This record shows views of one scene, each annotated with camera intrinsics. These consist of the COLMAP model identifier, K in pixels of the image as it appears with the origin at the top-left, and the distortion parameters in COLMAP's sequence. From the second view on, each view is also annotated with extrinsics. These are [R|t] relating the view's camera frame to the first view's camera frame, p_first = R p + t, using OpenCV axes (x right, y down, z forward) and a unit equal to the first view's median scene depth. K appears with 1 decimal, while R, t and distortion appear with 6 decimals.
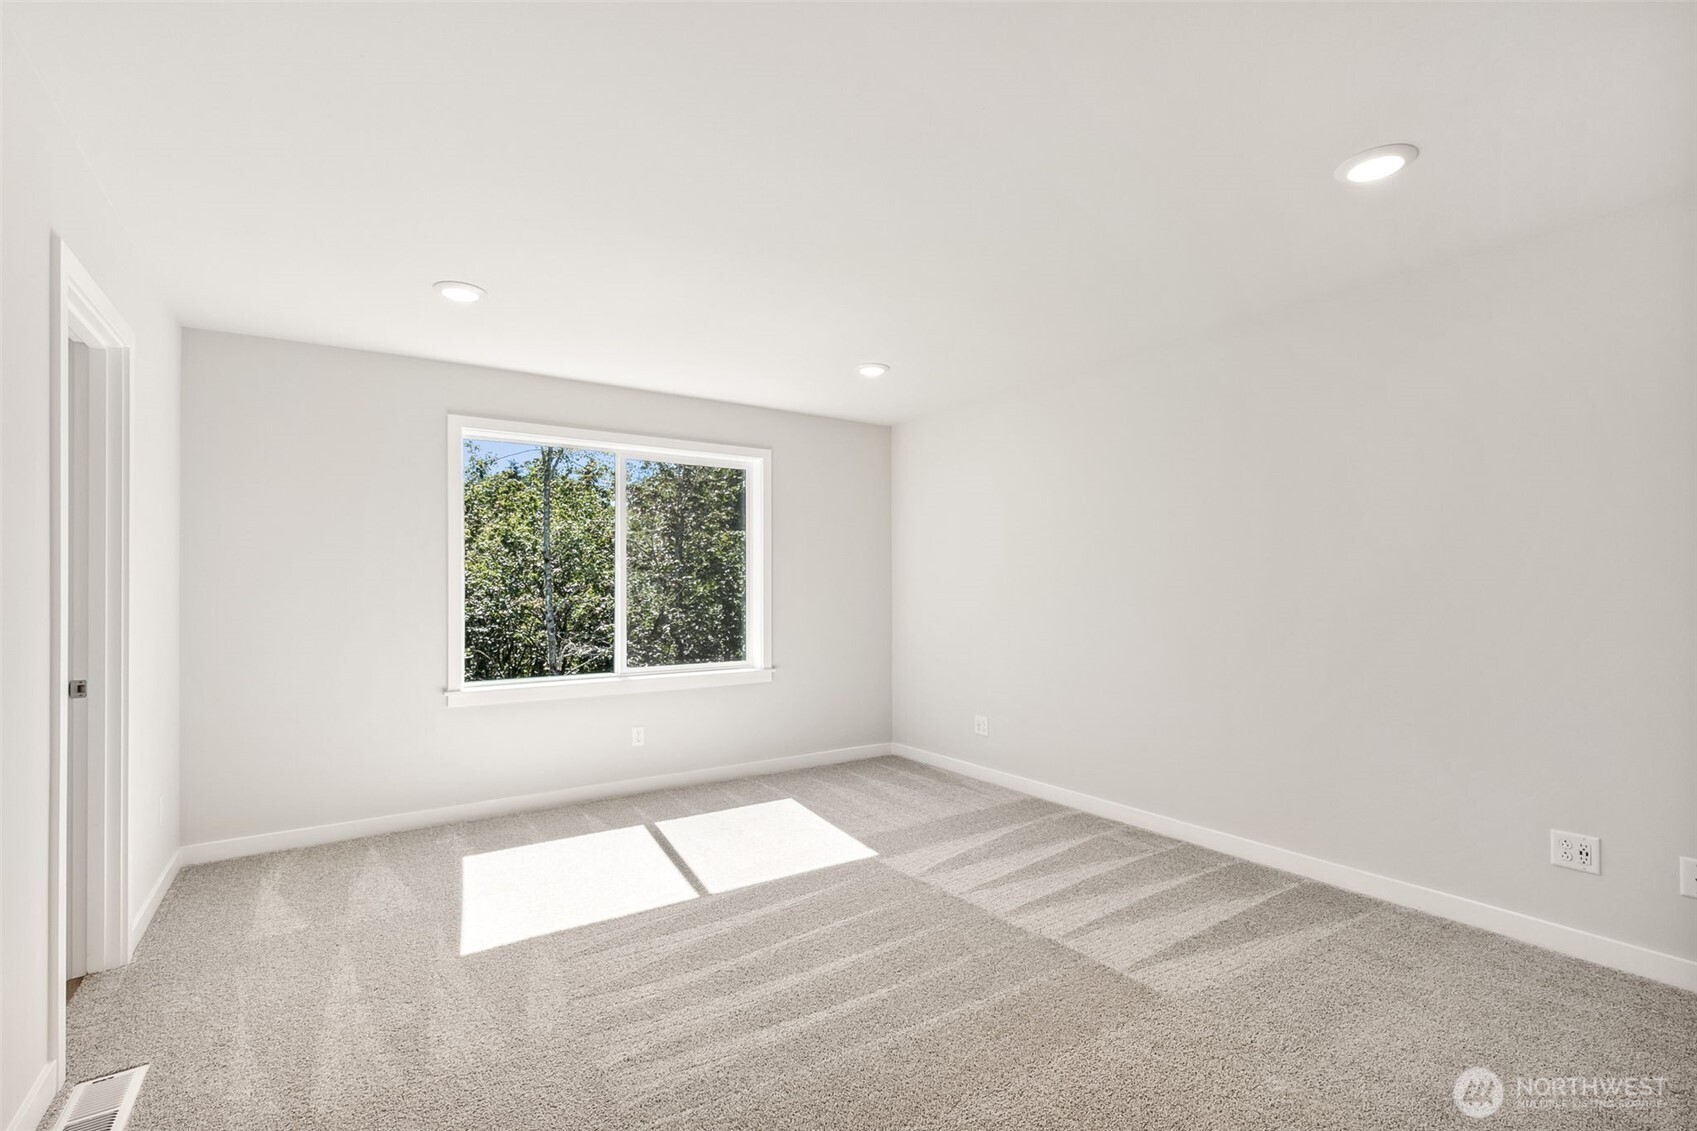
lens RADIAL K [[771.3, 0, 851.2], [0, 771.3, 575.4], [0, 0, 1]] dist [-0.003773, -0.001979]
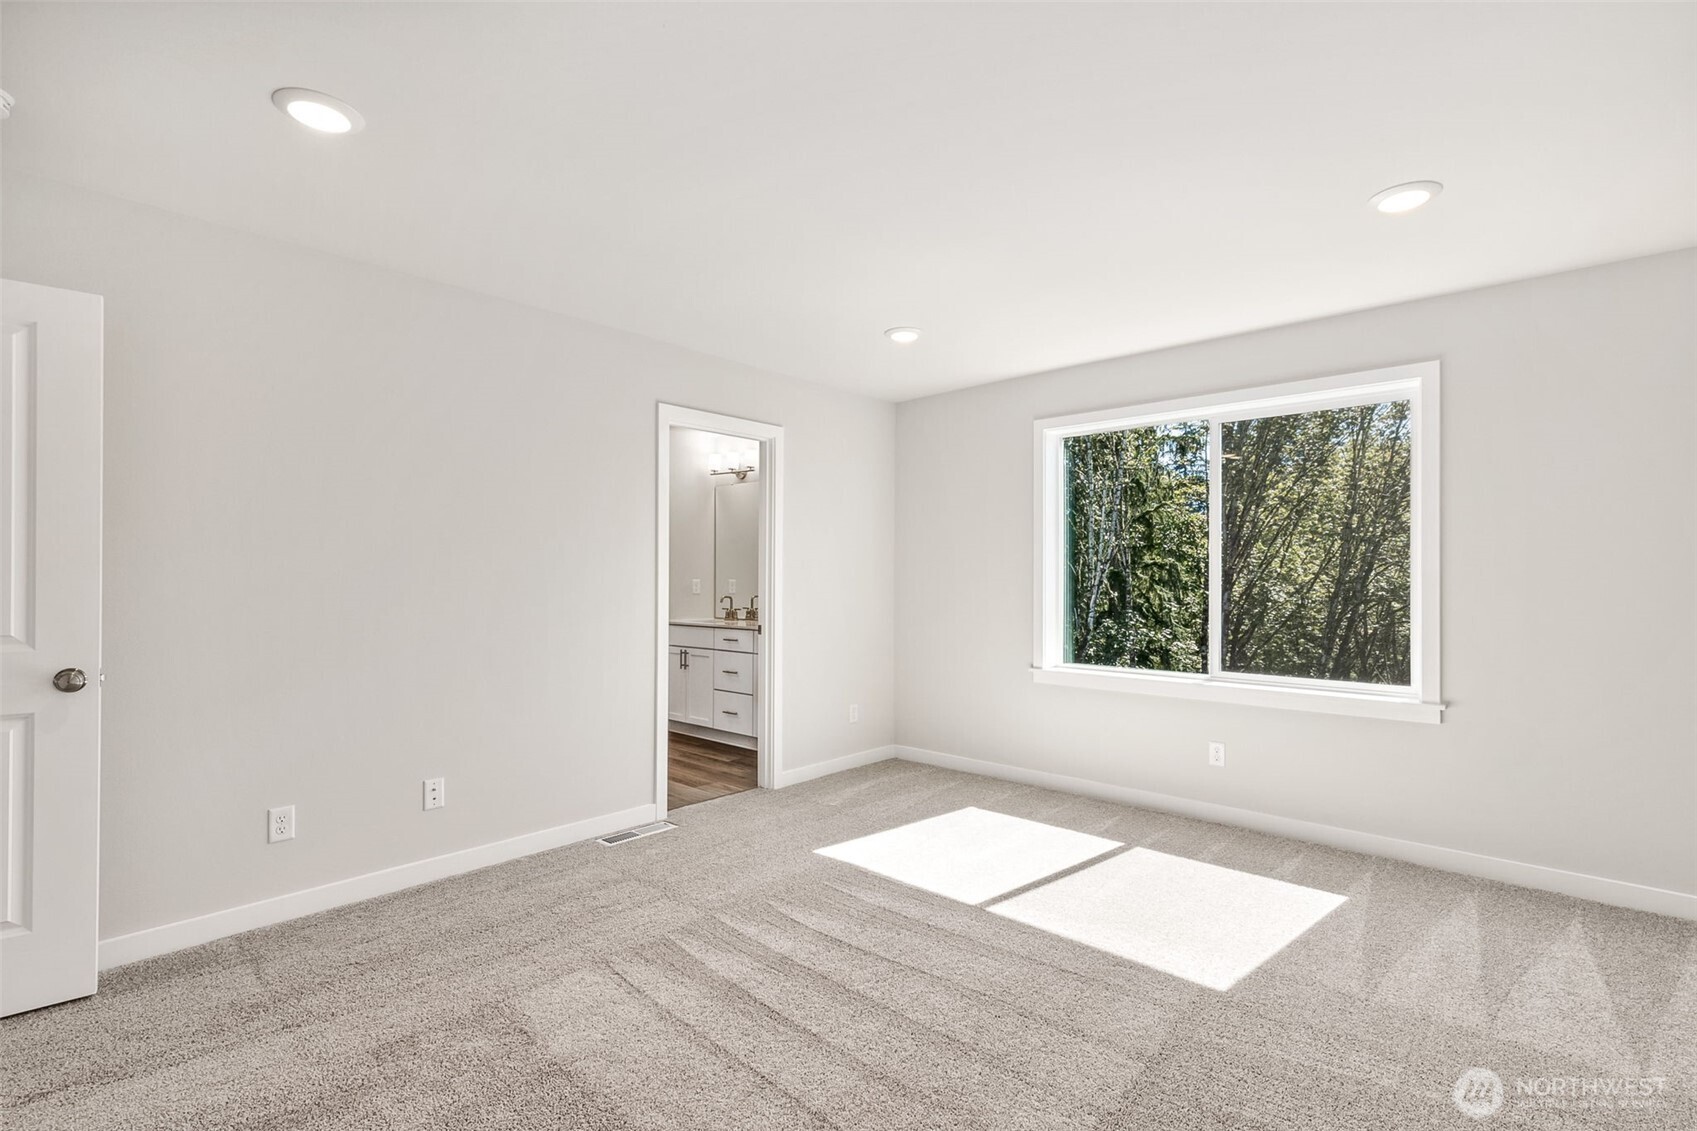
lens RADIAL K [[771.3, 0, 844.8], [0, 771.3, 570.1], [0, 0, 1]] dist [-0.003773, -0.001979]
pose [[0.232332, -0.007230, -0.972610, 0.486902], [0.008560, 0.999949, -0.005388, 0.011712], [0.972599, -0.007073, 0.232382, 0.459317]]
